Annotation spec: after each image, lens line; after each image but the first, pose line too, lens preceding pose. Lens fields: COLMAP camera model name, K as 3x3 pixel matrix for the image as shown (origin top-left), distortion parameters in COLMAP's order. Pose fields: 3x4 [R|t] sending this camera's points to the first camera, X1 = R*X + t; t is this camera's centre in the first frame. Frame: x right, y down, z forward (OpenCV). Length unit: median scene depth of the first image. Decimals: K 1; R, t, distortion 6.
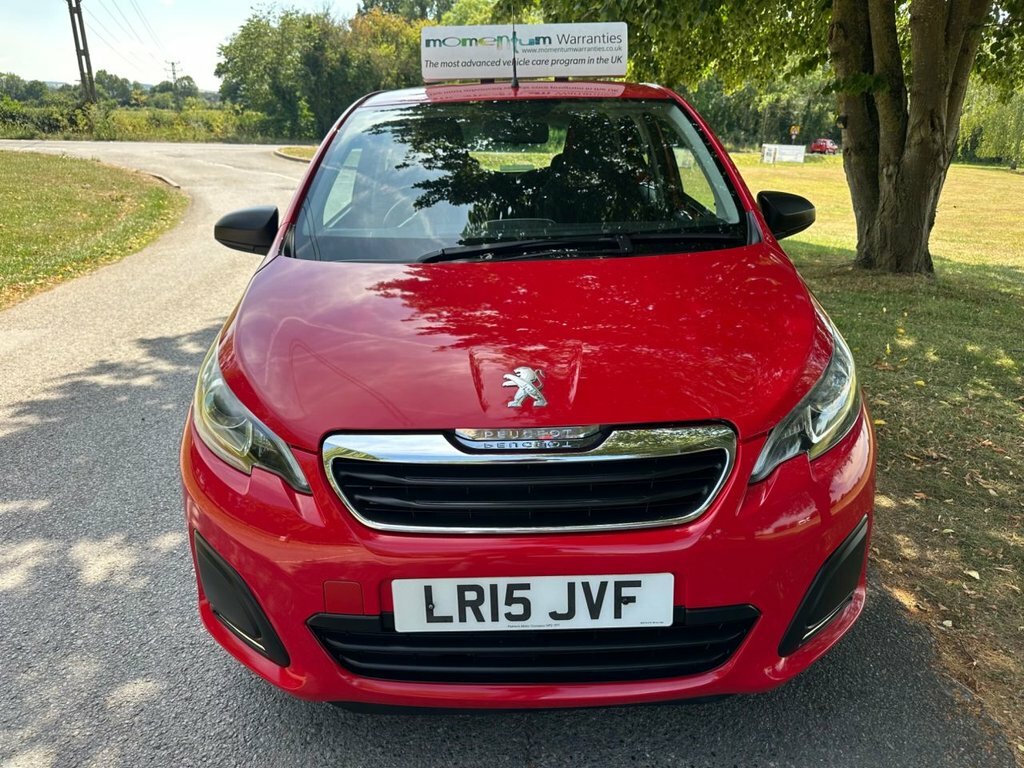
lens RADIAL K [[732.0, 0, 510.7], [0, 732.0, 386.4], [0, 0, 1]] dist [0.005519, -0.011895]
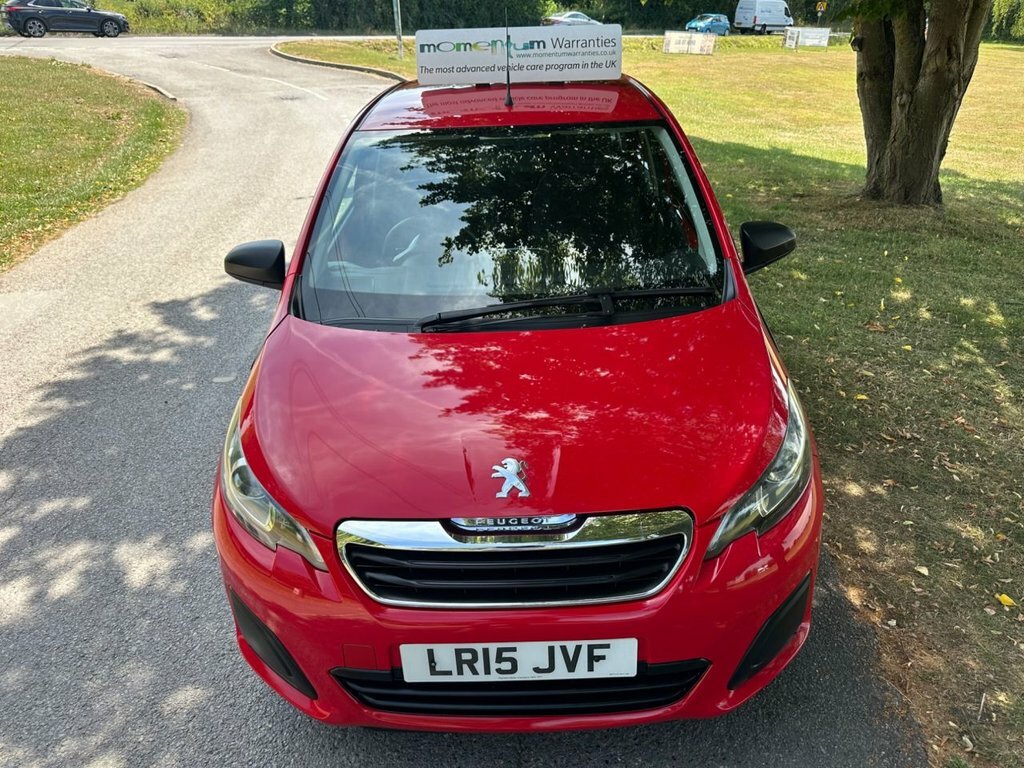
lens RADIAL K [[732.0, 0, 519.0], [0, 732.0, 386.2], [0, 0, 1]] dist [0.005519, -0.011895]
pose [[0.999934, -0.009690, -0.006133, 0.023032], [0.010477, 0.989391, 0.144897, -0.175126], [0.004664, -0.144952, 0.989428, -0.062391]]
